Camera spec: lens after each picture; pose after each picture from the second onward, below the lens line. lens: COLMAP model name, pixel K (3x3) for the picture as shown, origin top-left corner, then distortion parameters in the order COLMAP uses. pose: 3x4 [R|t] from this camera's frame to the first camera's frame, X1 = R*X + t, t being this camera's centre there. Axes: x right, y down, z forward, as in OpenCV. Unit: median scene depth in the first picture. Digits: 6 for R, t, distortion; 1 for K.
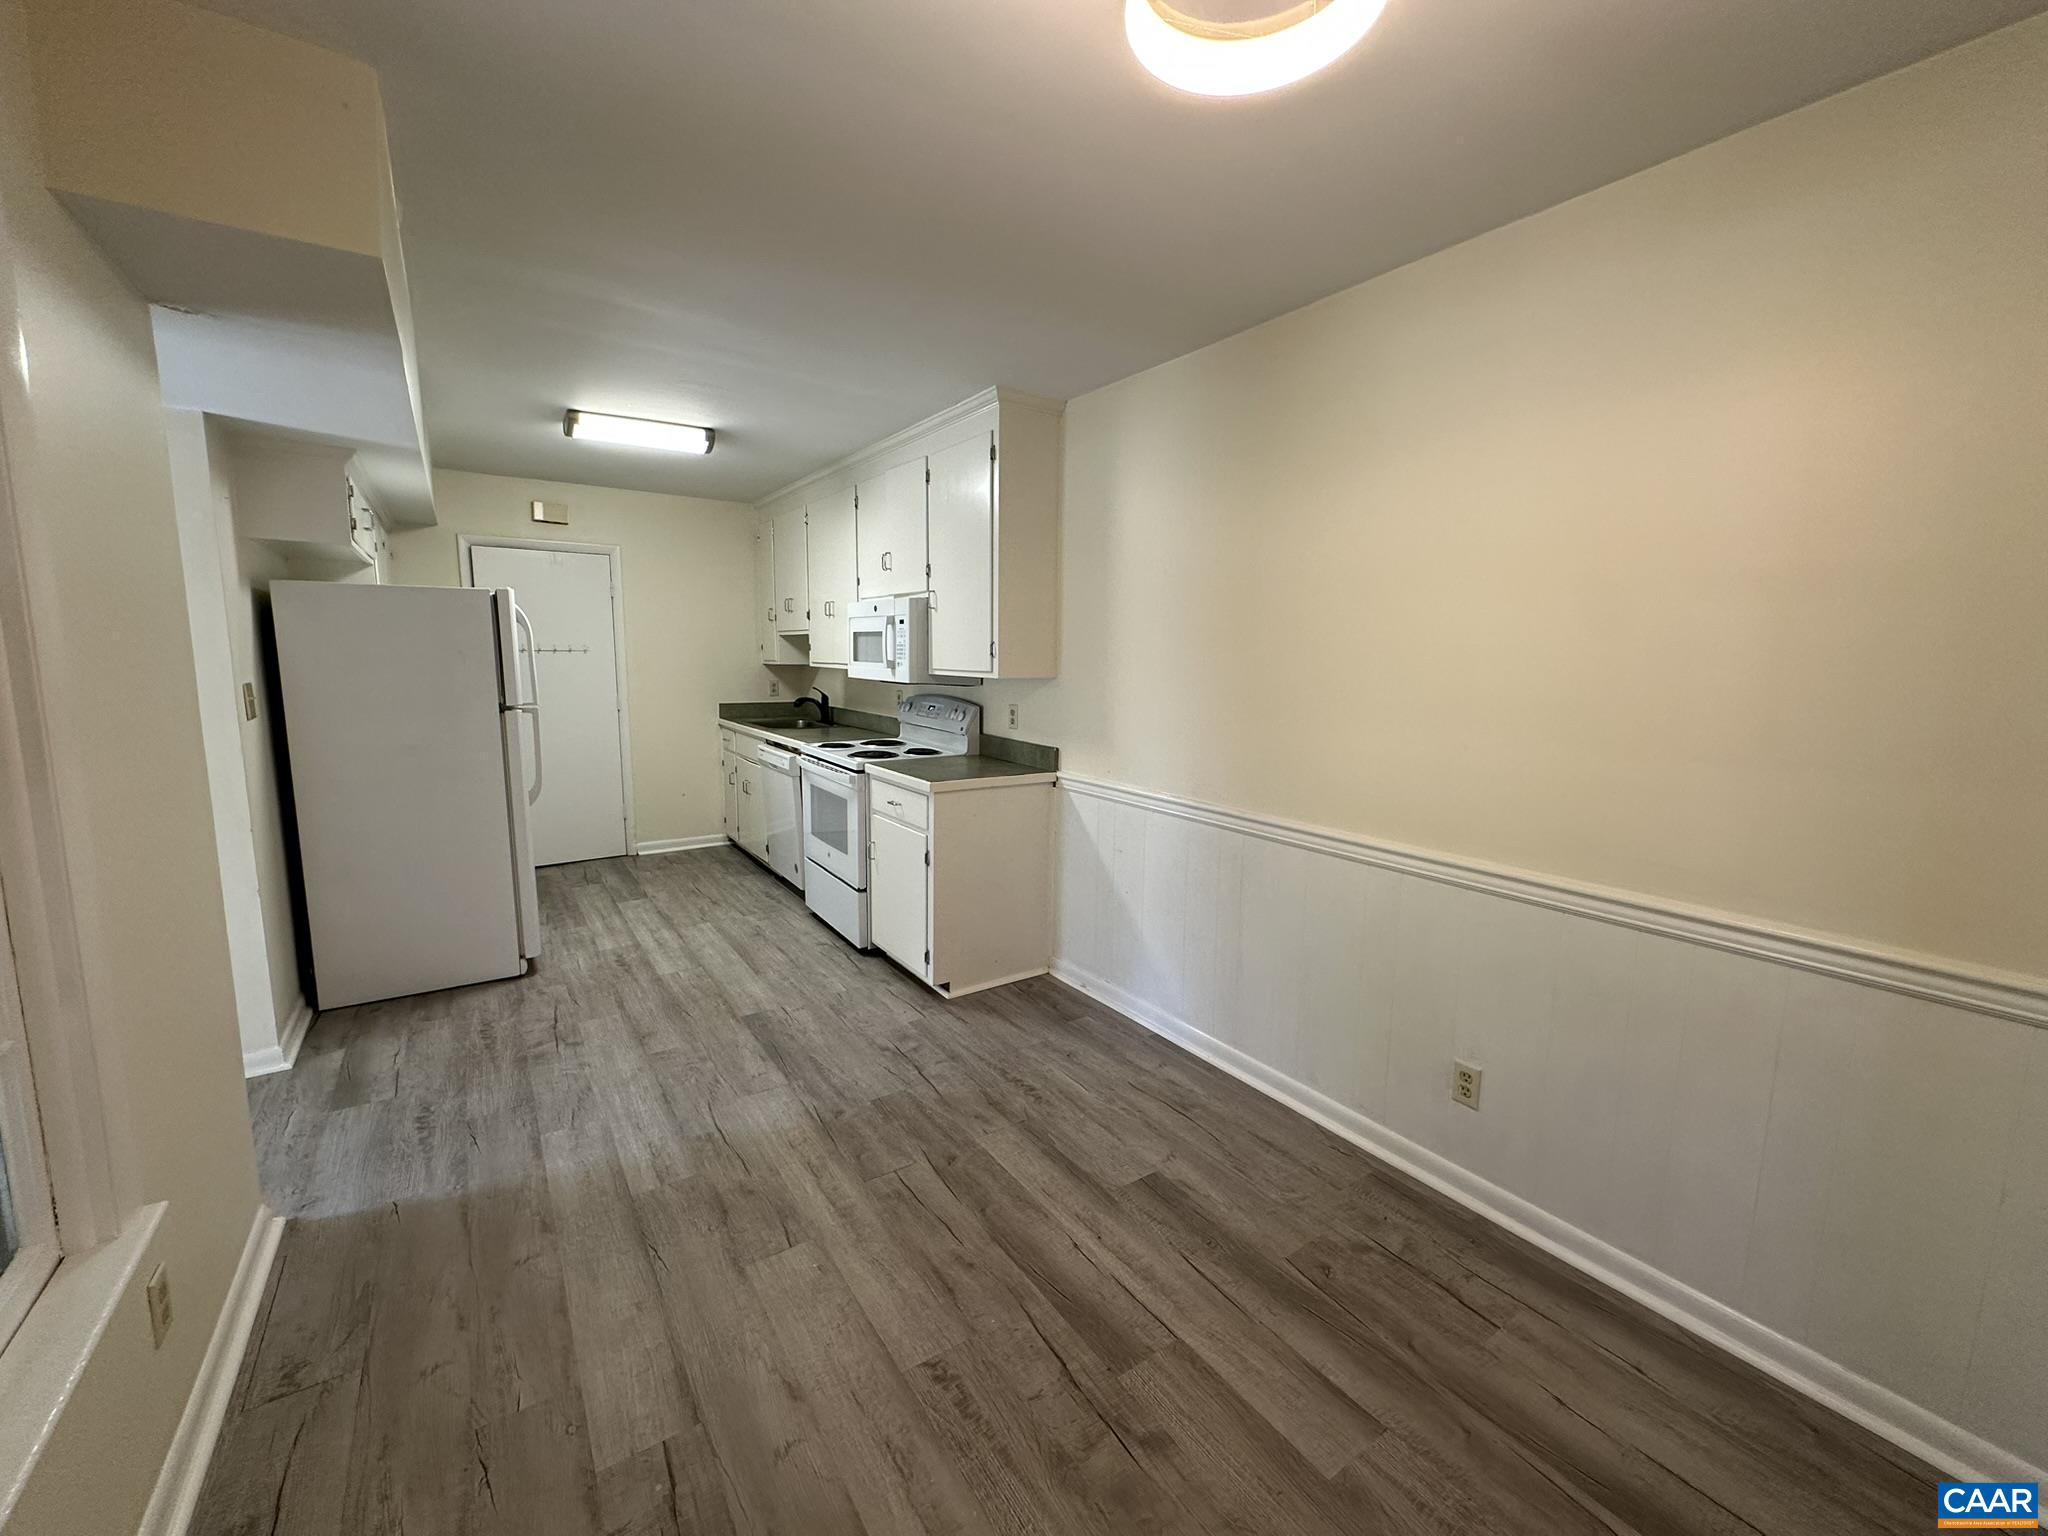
lens RADIAL K [[819.6, 0, 1033.8], [0, 819.6, 760.0], [0, 0, 1]] dist [-0.003292, 0.000537]
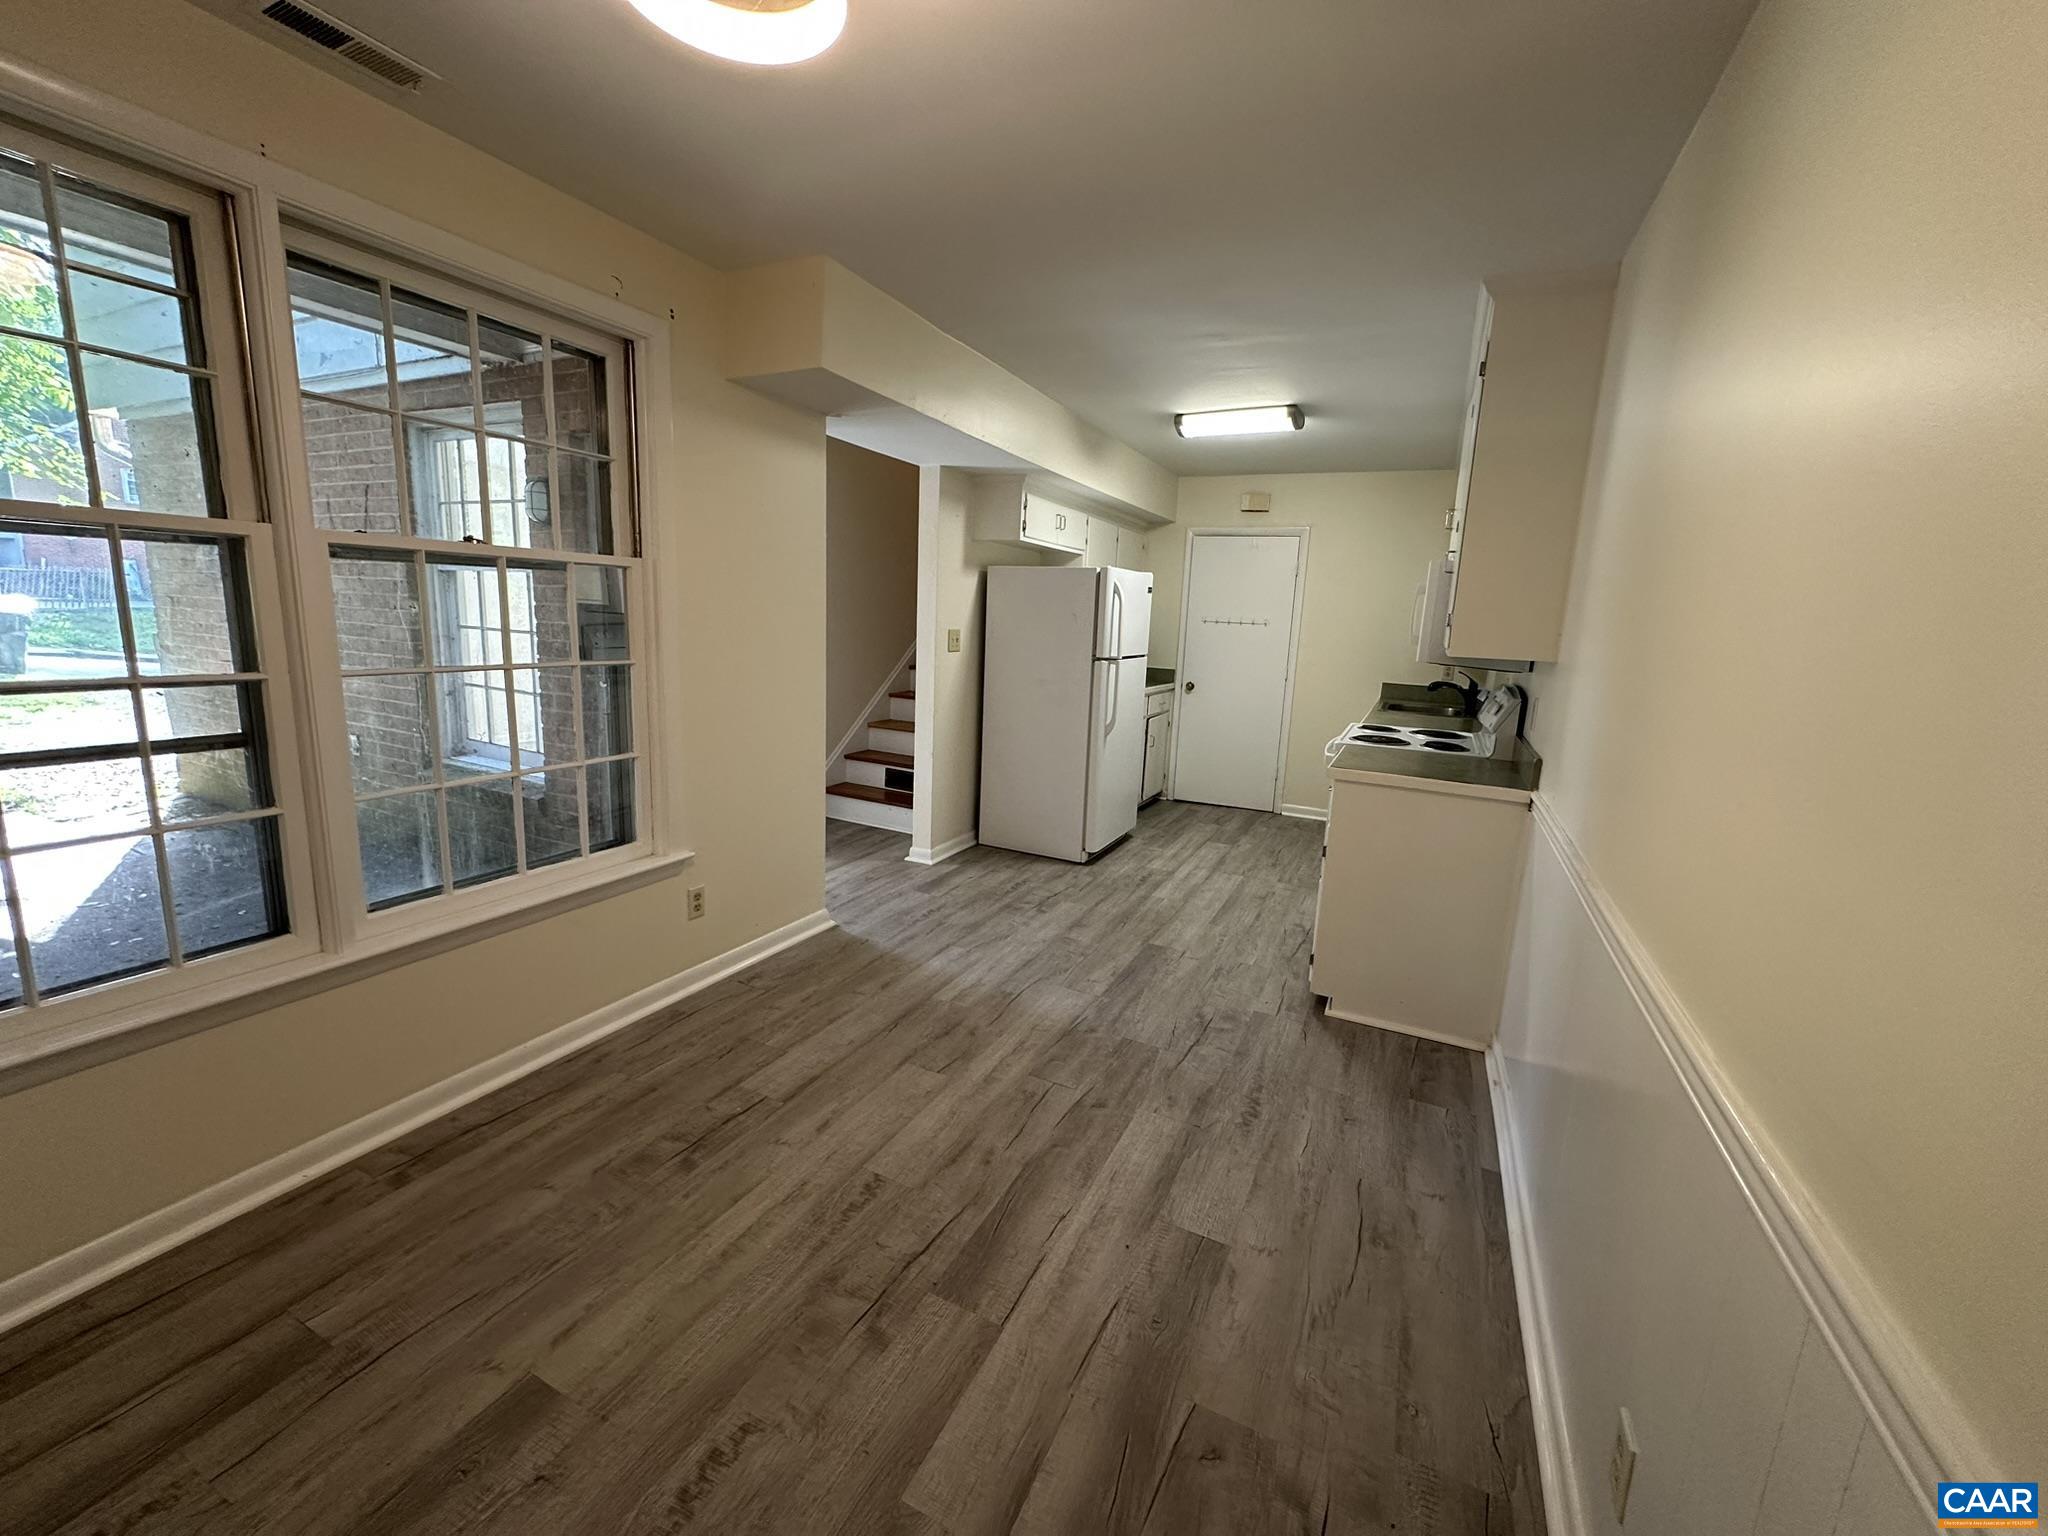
lens RADIAL K [[819.6, 0, 1018.3], [0, 819.6, 765.9], [0, 0, 1]] dist [-0.003292, 0.000537]
pose [[0.485978, 0.169460, -0.857385, 0.421869], [-0.153454, 0.982327, 0.107174, -0.015809], [0.860394, 0.079485, 0.503393, 0.232496]]
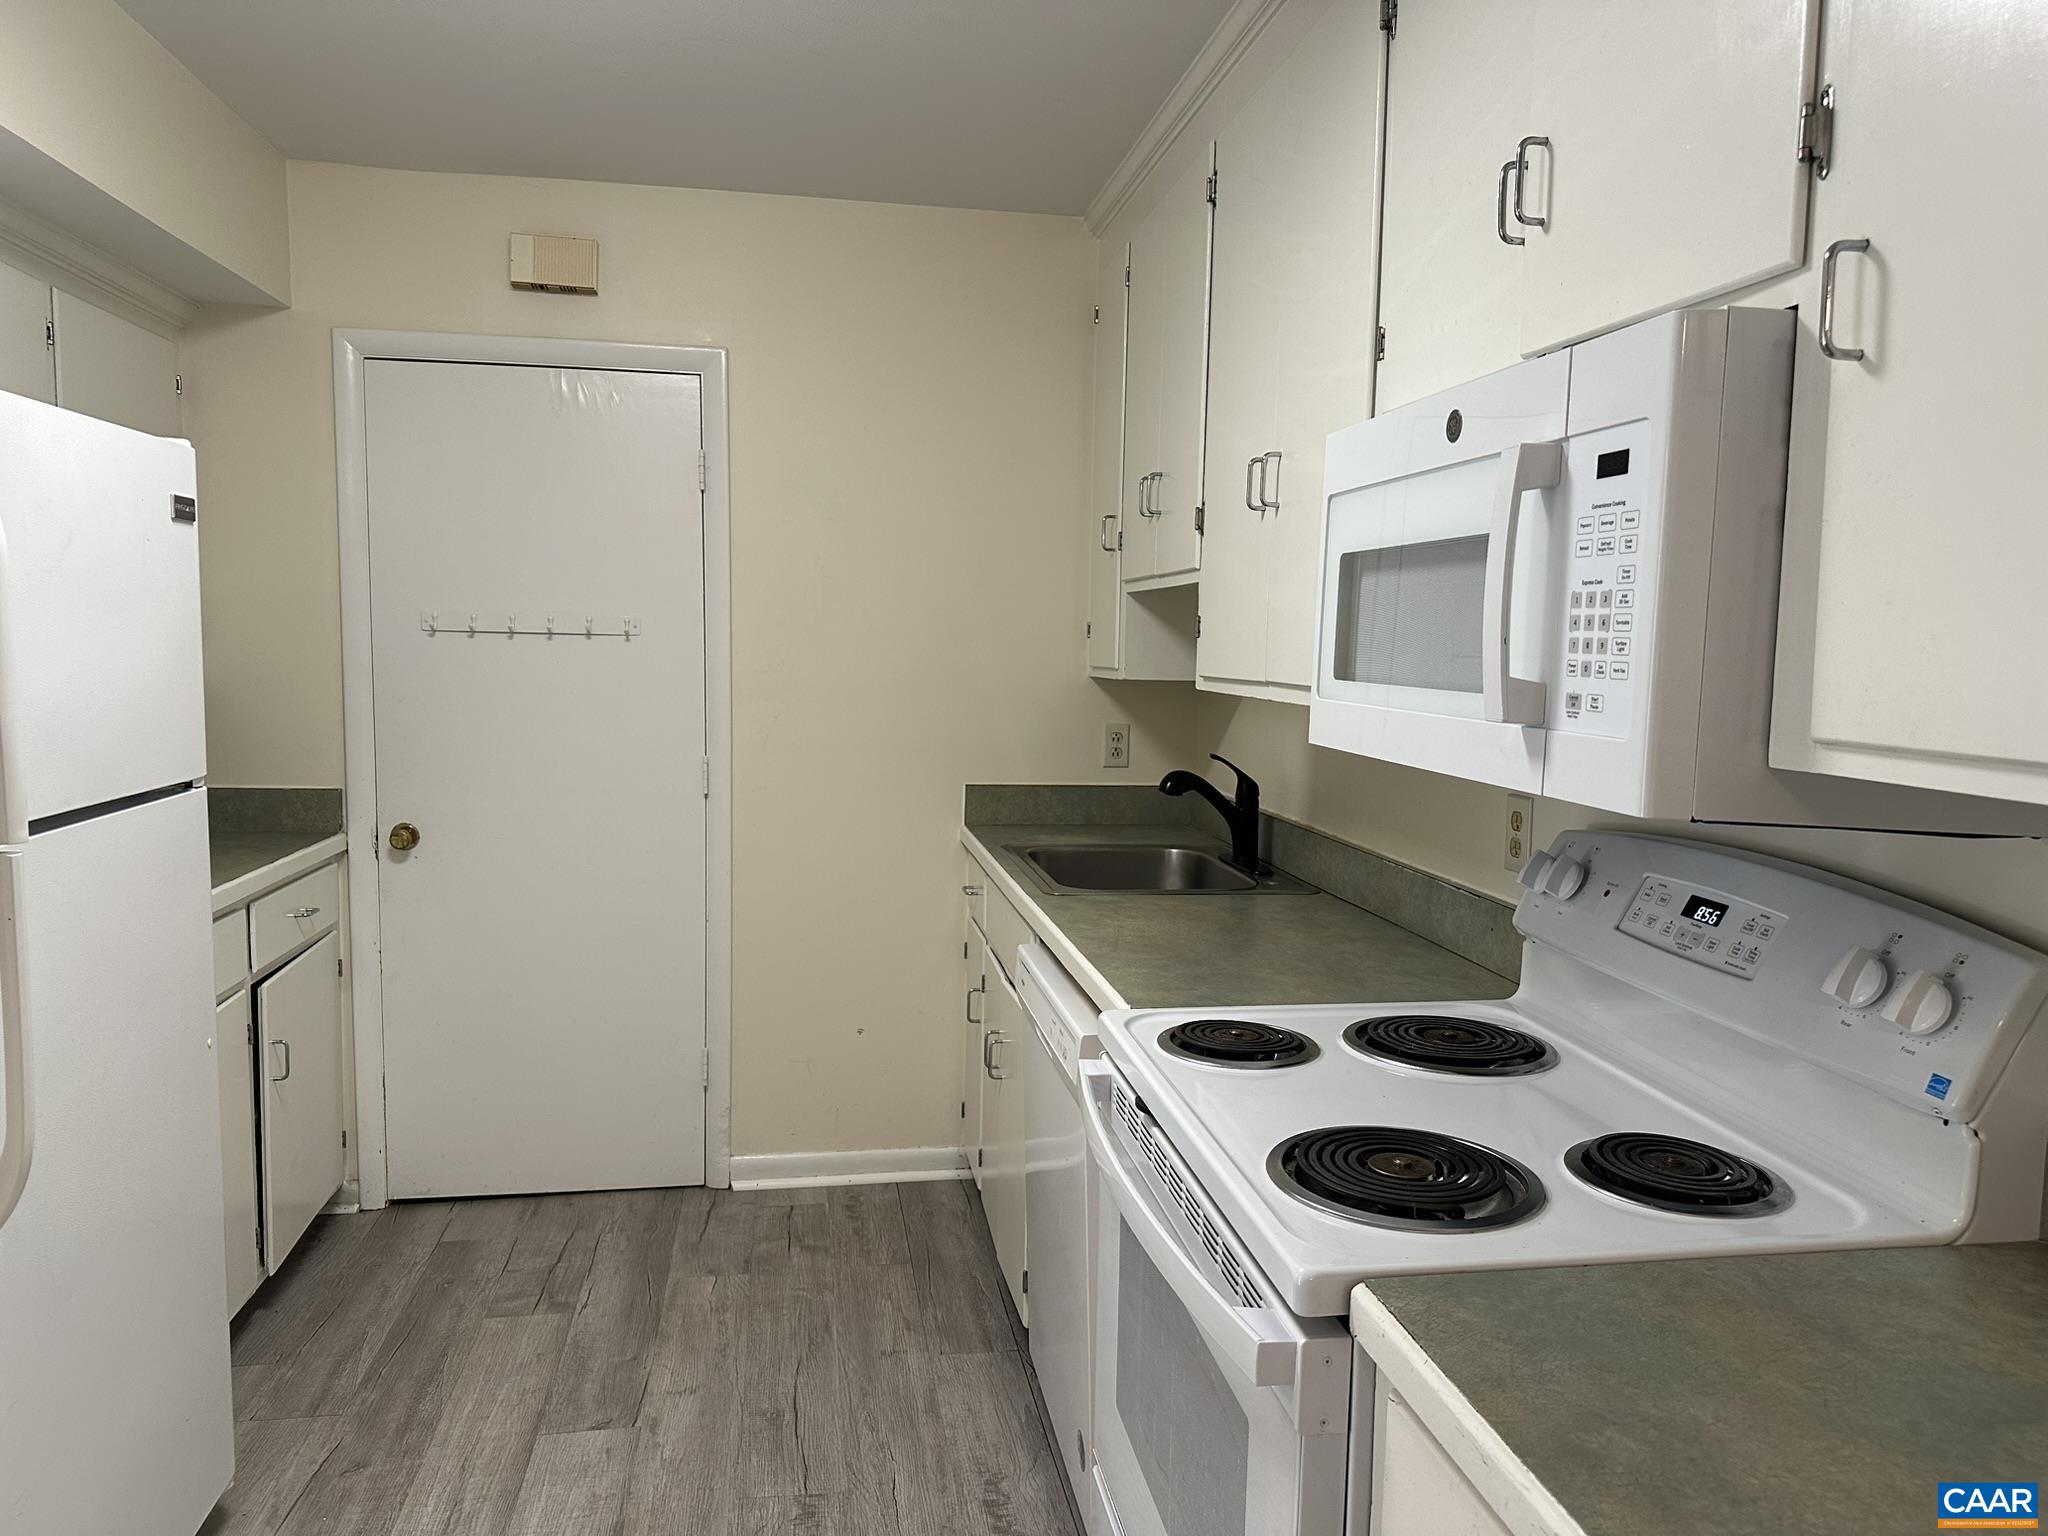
lens RADIAL K [[1441.5, 0, 1033.3], [0, 1441.5, 772.3], [0, 0, 1]] dist [0.012273, -0.005566]
pose [[0.906545, 0.044104, -0.419799, -0.151774], [-0.063492, 0.997459, -0.032315, -0.091355], [0.417307, 0.055949, 0.907042, 0.721219]]
